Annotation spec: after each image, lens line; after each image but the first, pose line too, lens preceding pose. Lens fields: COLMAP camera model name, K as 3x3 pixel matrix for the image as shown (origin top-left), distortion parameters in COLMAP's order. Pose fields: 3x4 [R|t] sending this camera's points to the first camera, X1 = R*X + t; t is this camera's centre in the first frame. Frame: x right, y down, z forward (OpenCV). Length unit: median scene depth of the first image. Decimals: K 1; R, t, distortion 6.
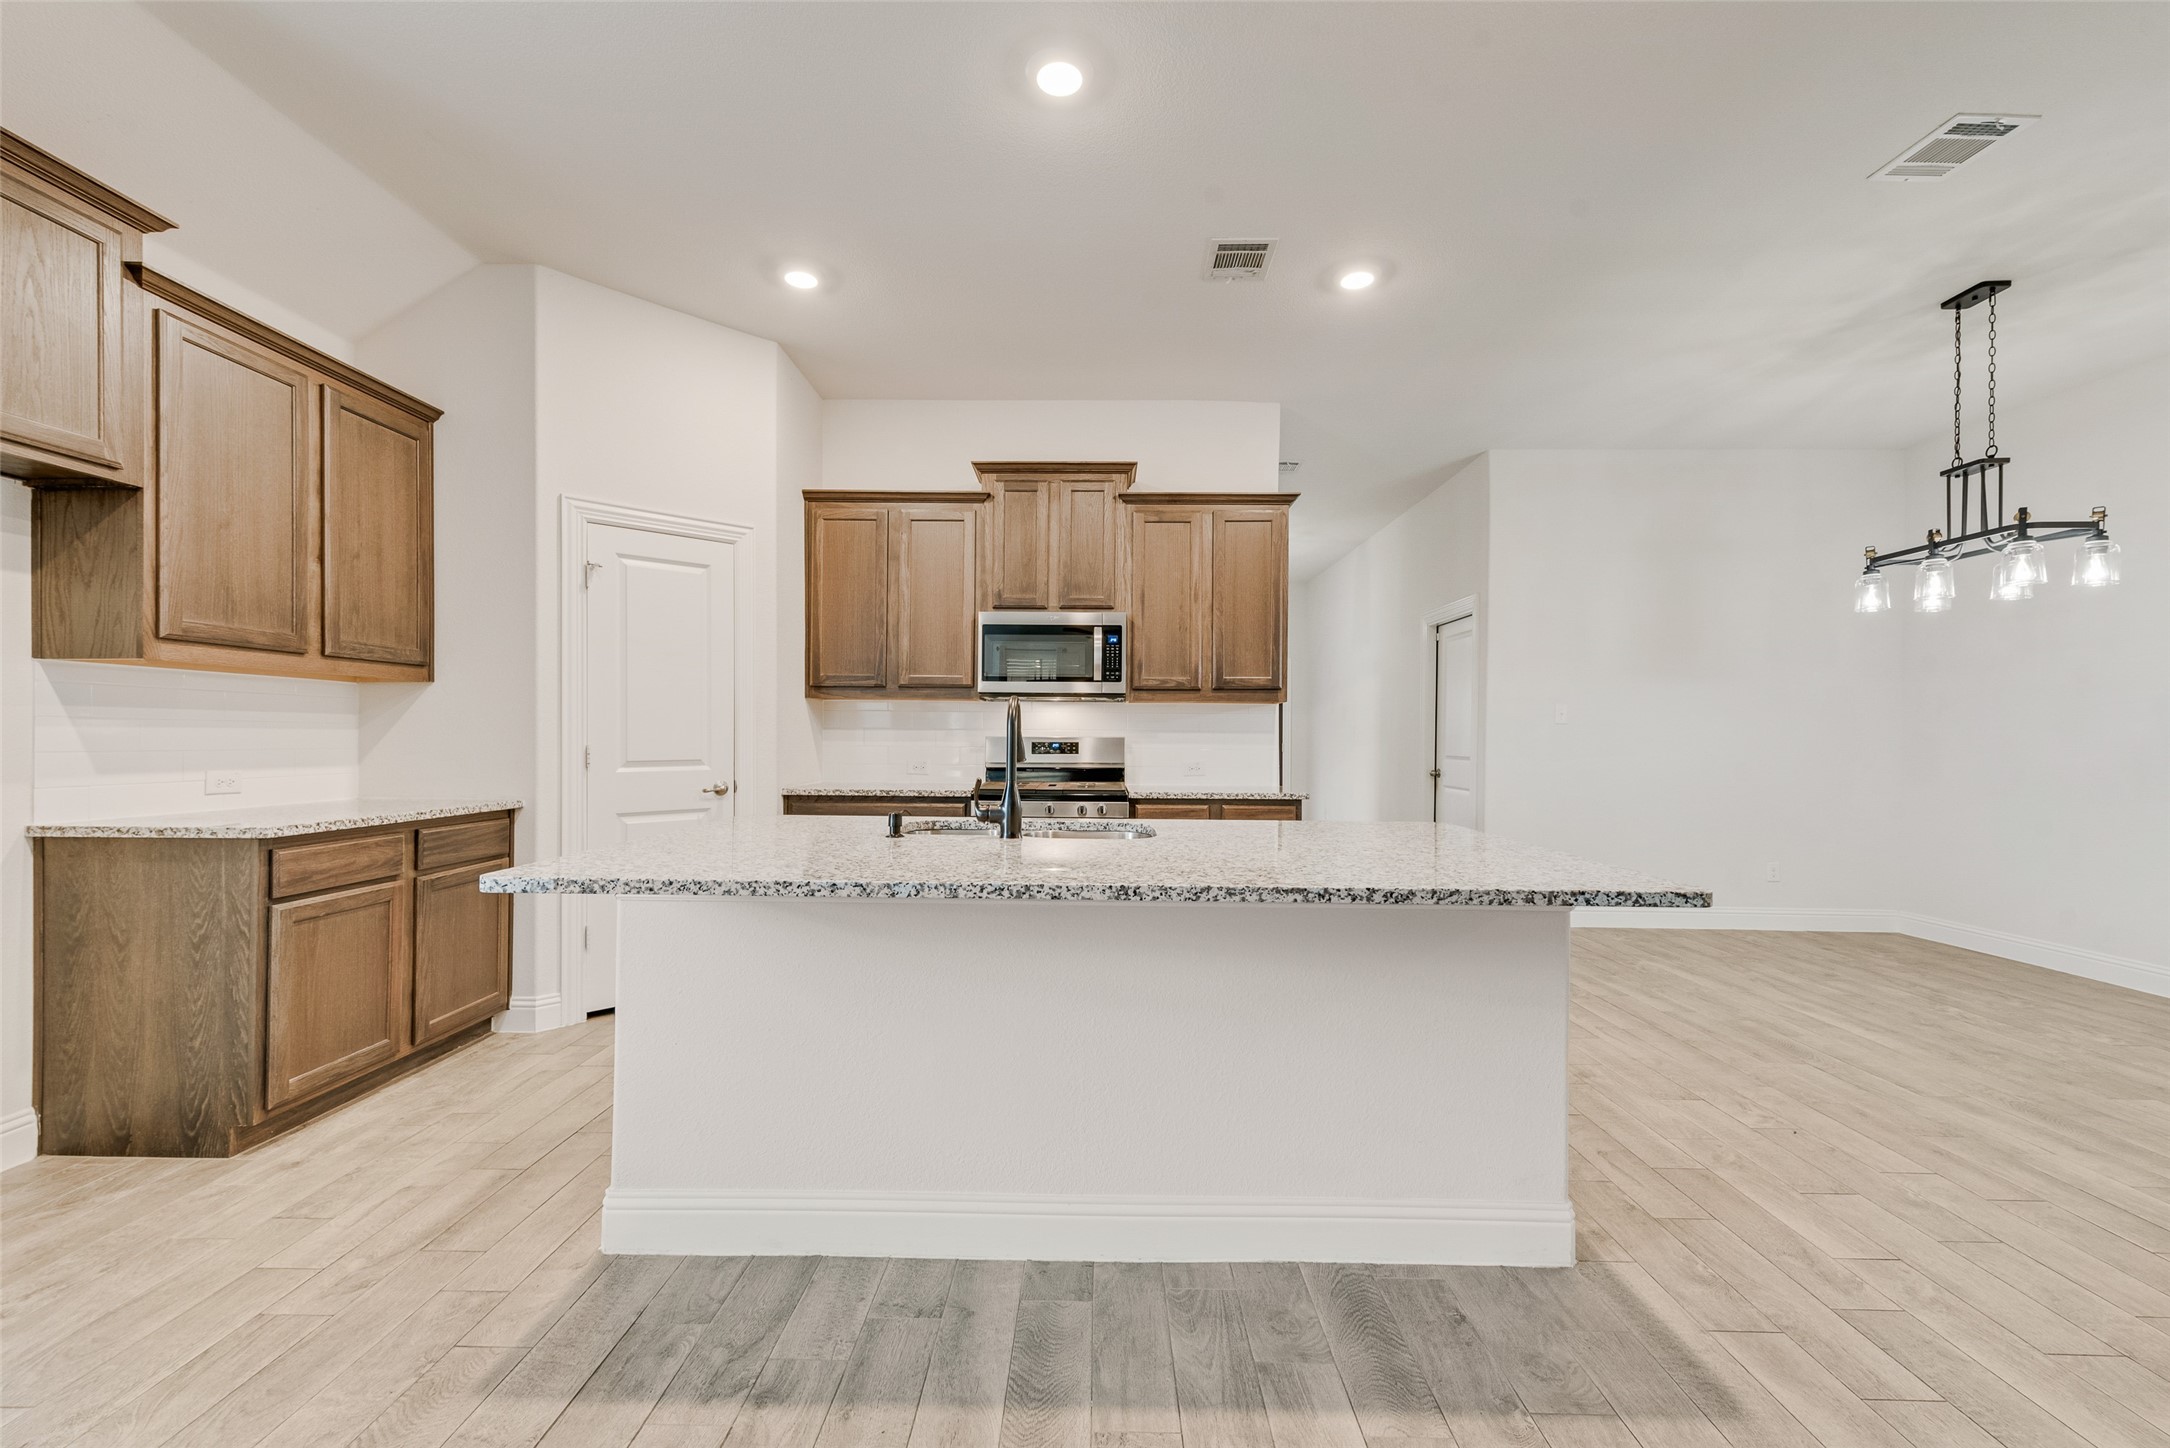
lens RADIAL K [[888.2, 0, 1084.3], [0, 888.2, 732.2], [0, 0, 1]] dist [0.018006, -0.006827]
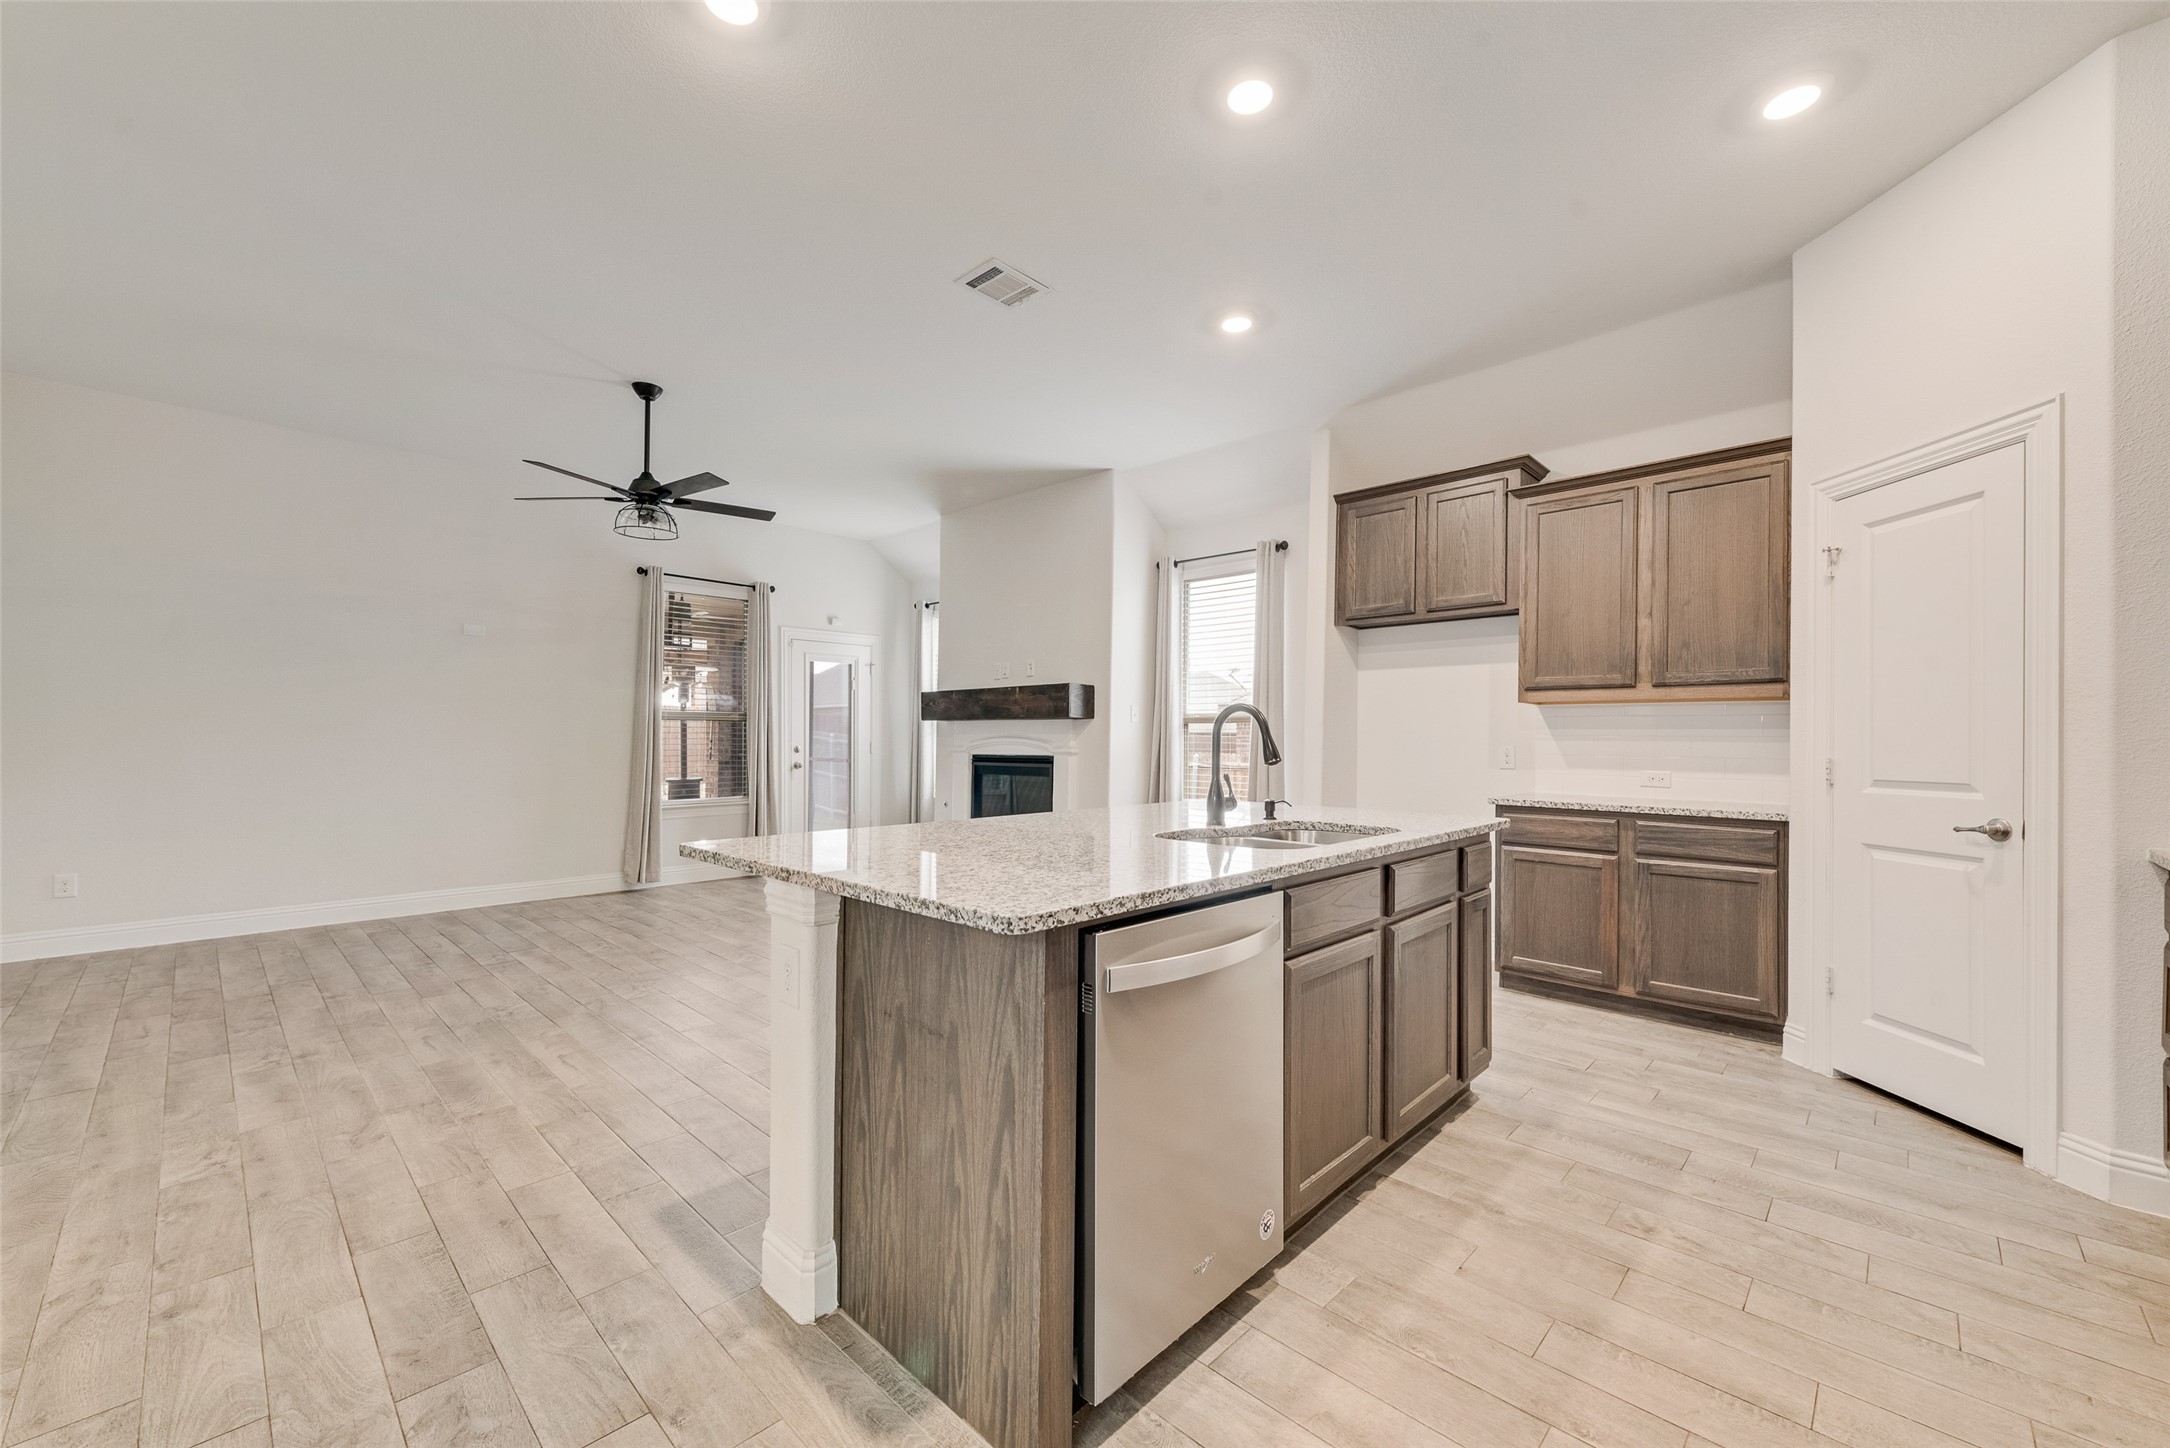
lens RADIAL K [[849.9, 0, 1084.2], [0, 849.9, 734.9], [0, 0, 1]] dist [0.017481, -0.005155]
pose [[-0.680738, -0.015460, -0.732364, 0.569698], [-0.008984, 0.999878, -0.012757, 0.009435], [0.732472, -0.002104, -0.680794, 1.076209]]
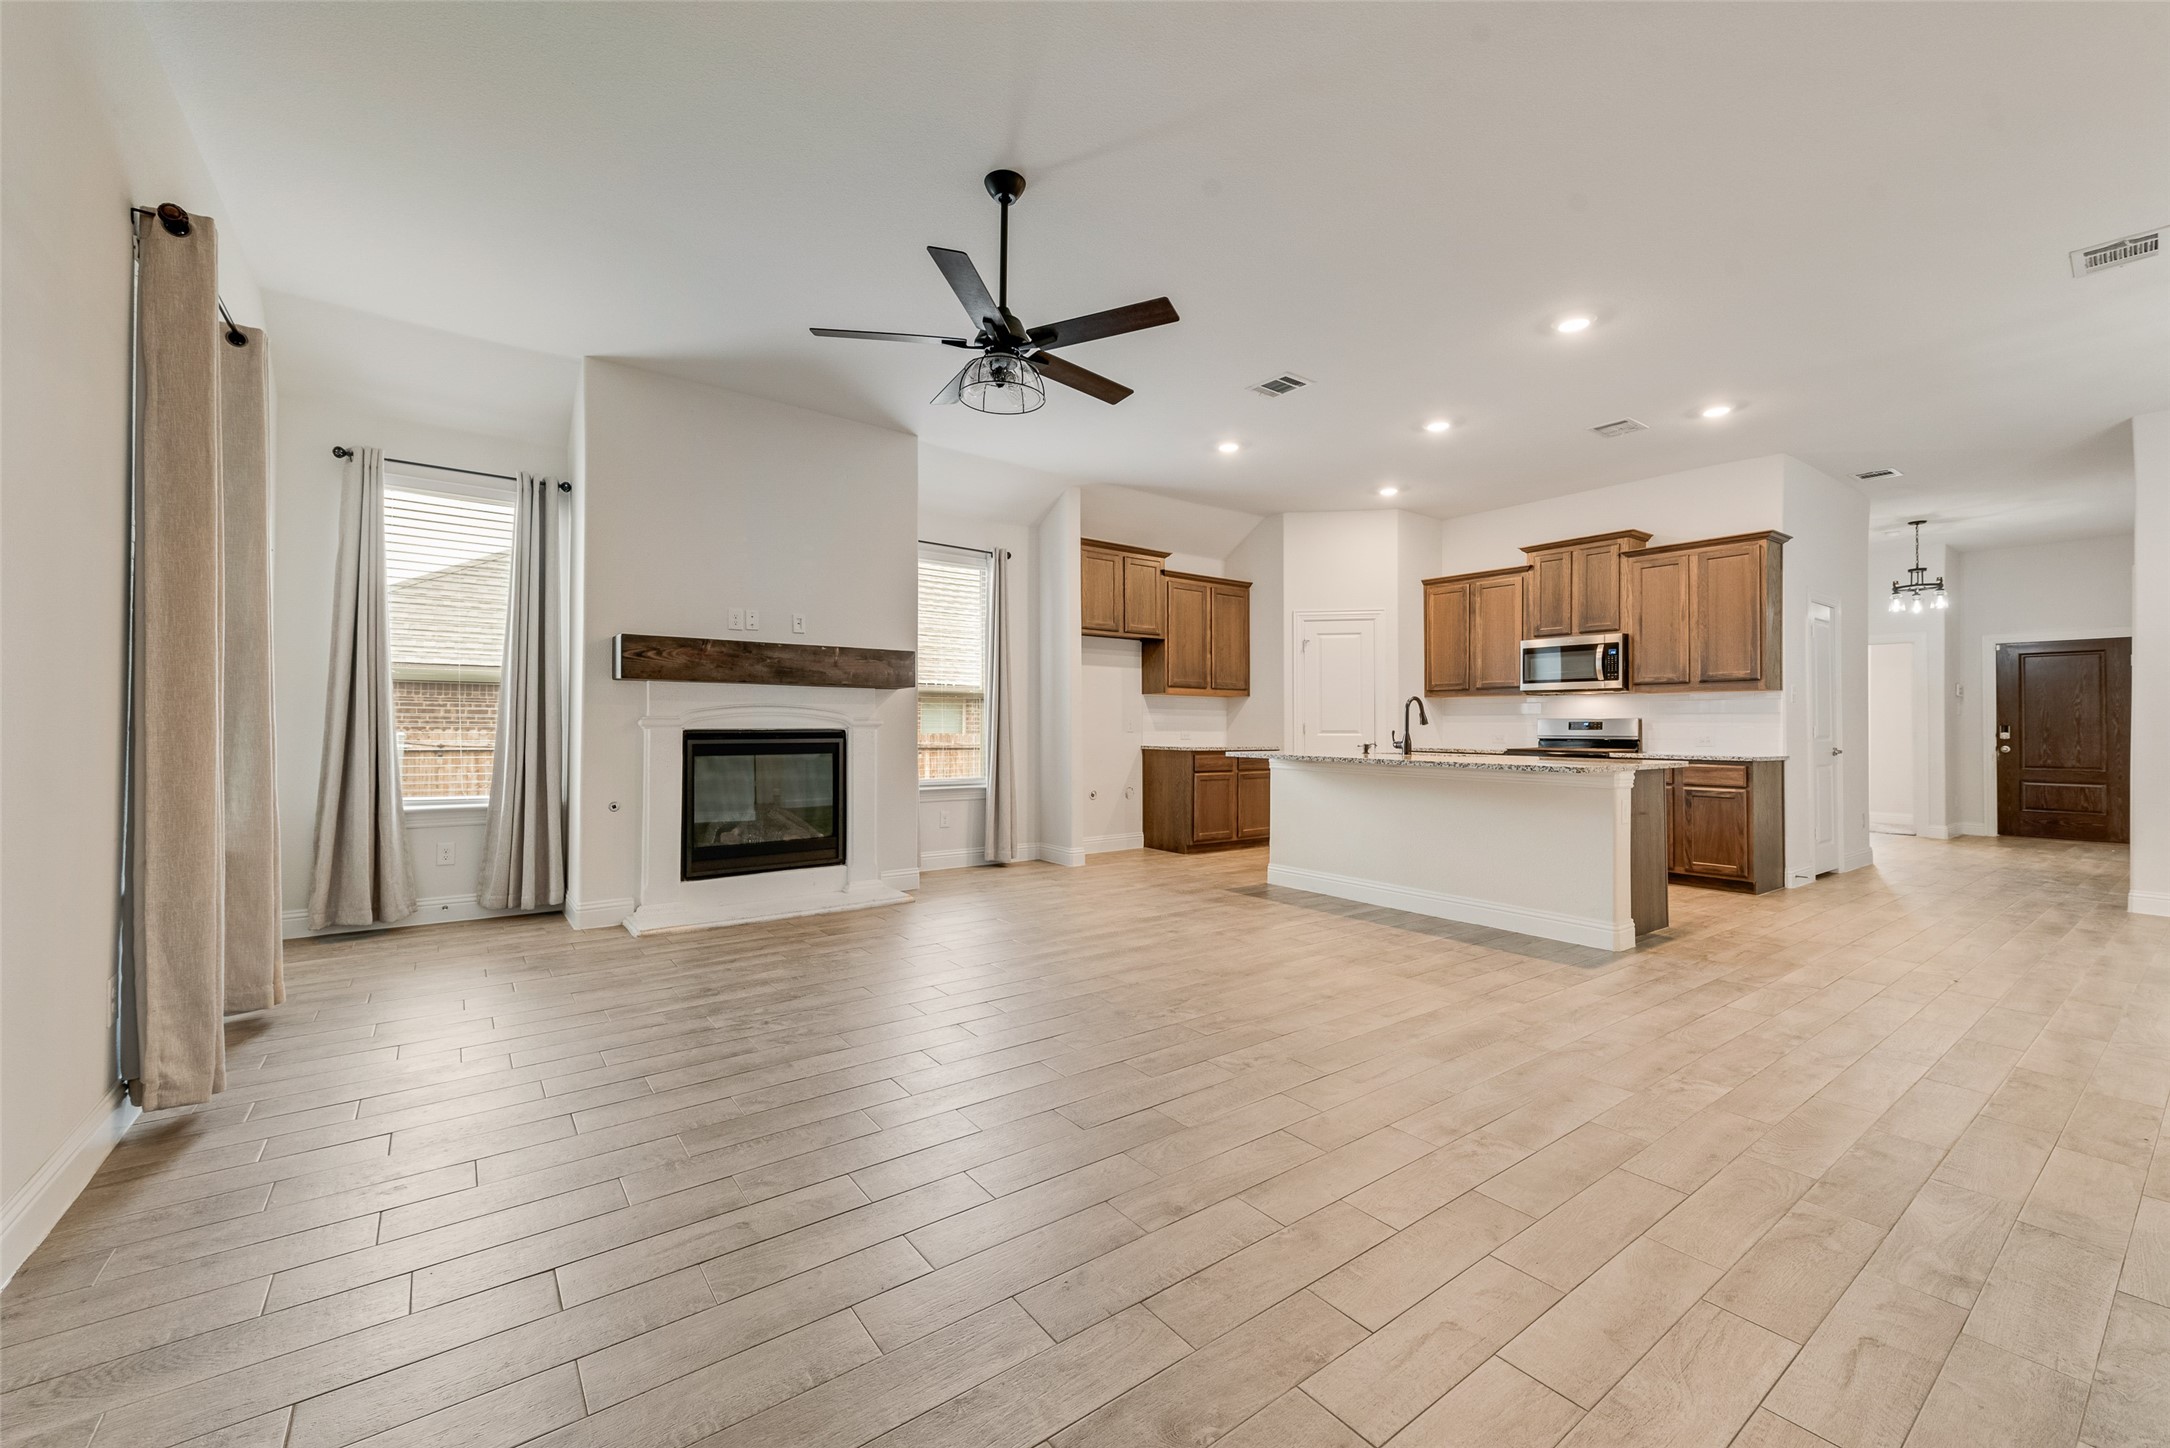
lens RADIAL K [[857.1, 0, 1080.9], [0, 857.1, 718.9], [0, 0, 1]] dist [0.020220, -0.006202]
pose [[0.607492, -0.010222, -0.794260, 0.816667], [0.001106, 0.999927, -0.012023, 0.031059], [0.794325, 0.006426, 0.607459, -0.747253]]
